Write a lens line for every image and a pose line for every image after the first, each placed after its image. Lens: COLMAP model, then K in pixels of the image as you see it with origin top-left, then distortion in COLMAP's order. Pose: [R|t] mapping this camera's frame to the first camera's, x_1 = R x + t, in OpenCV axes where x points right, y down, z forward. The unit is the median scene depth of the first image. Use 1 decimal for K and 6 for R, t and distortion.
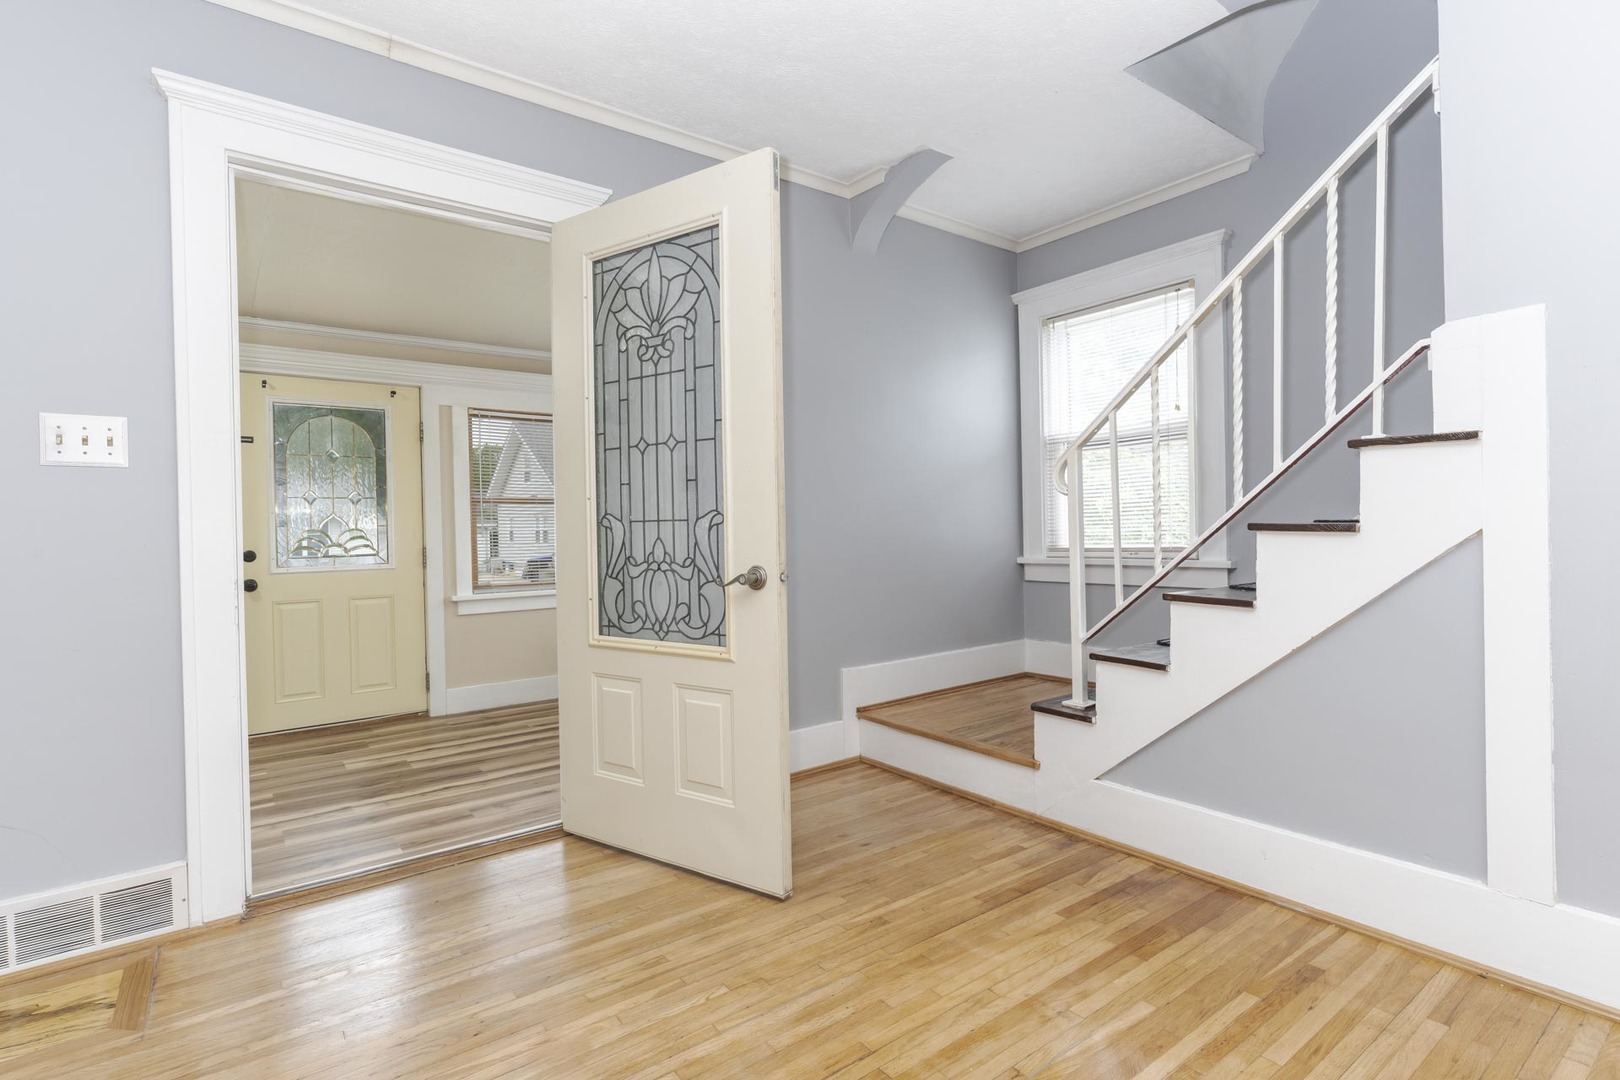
lens RADIAL K [[775.8, 0, 791.9], [0, 775.8, 536.7], [0, 0, 1]] dist [0.001284, 0.000496]
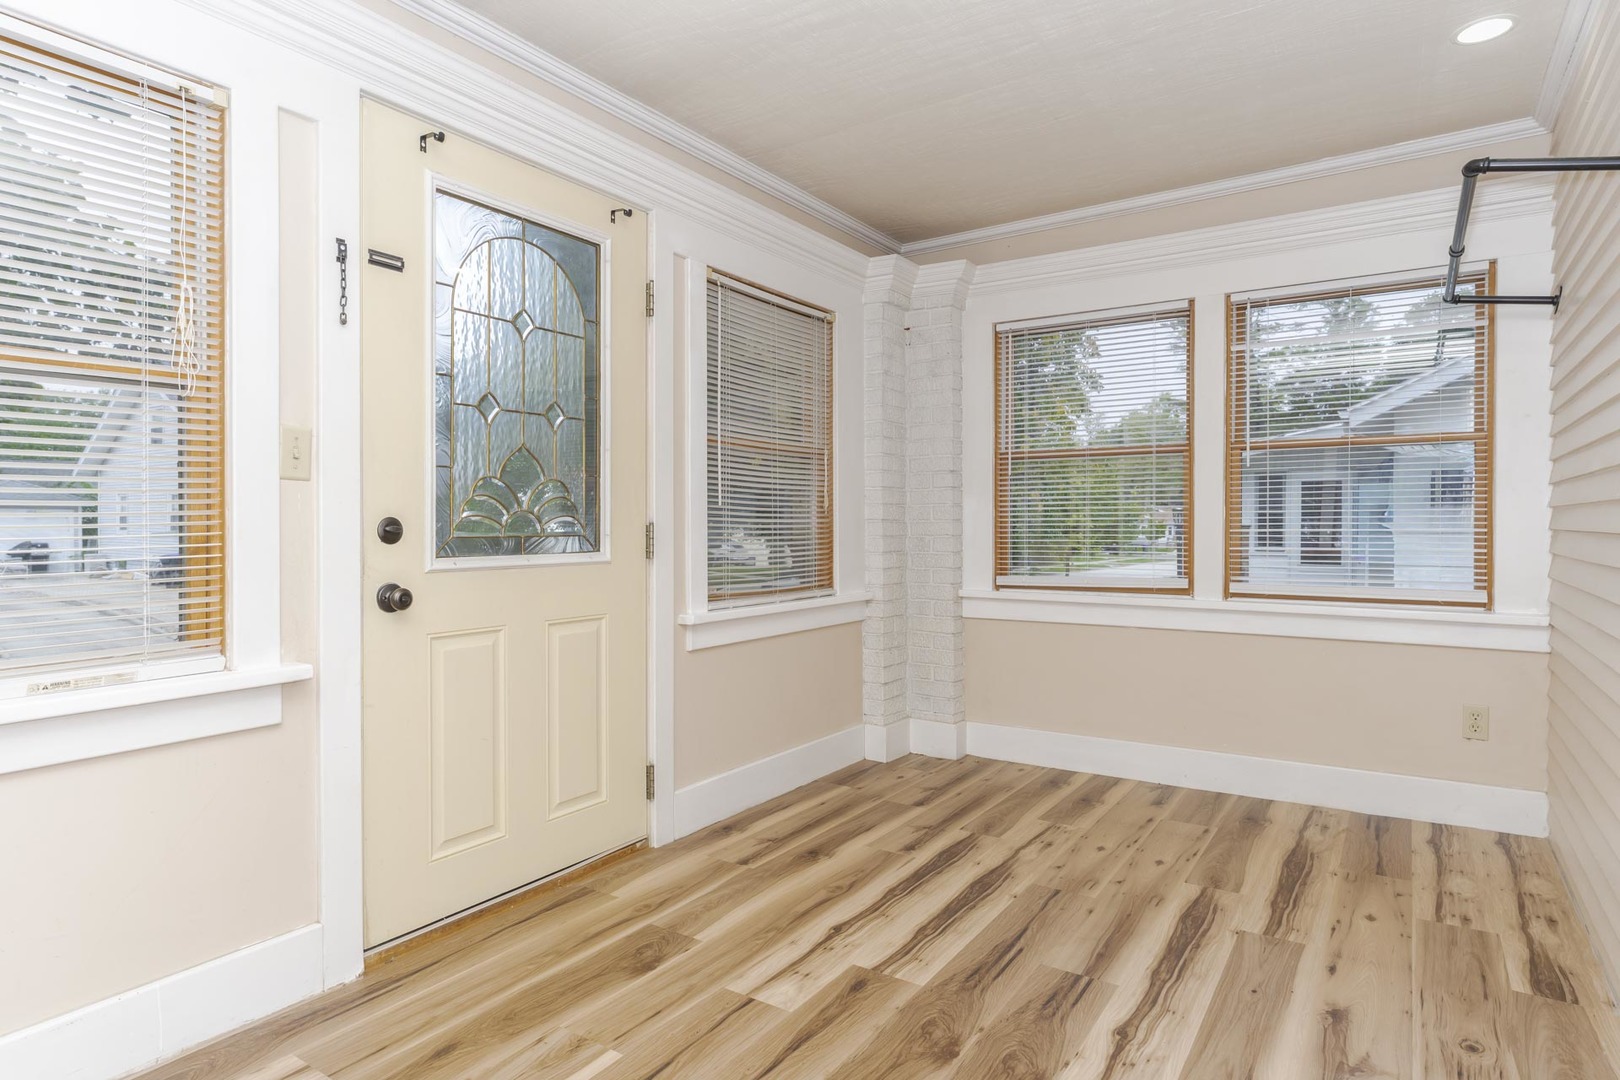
lens RADIAL K [[914.9, 0, 810.4], [0, 914.9, 542.1], [0, 0, 1]] dist [0.003717, 0.000591]
pose [[0.938979, 0.018314, 0.343486, -0.582338], [-0.020756, 0.999779, 0.003435, 0.022266], [-0.343347, -0.010355, 0.939151, 0.393996]]
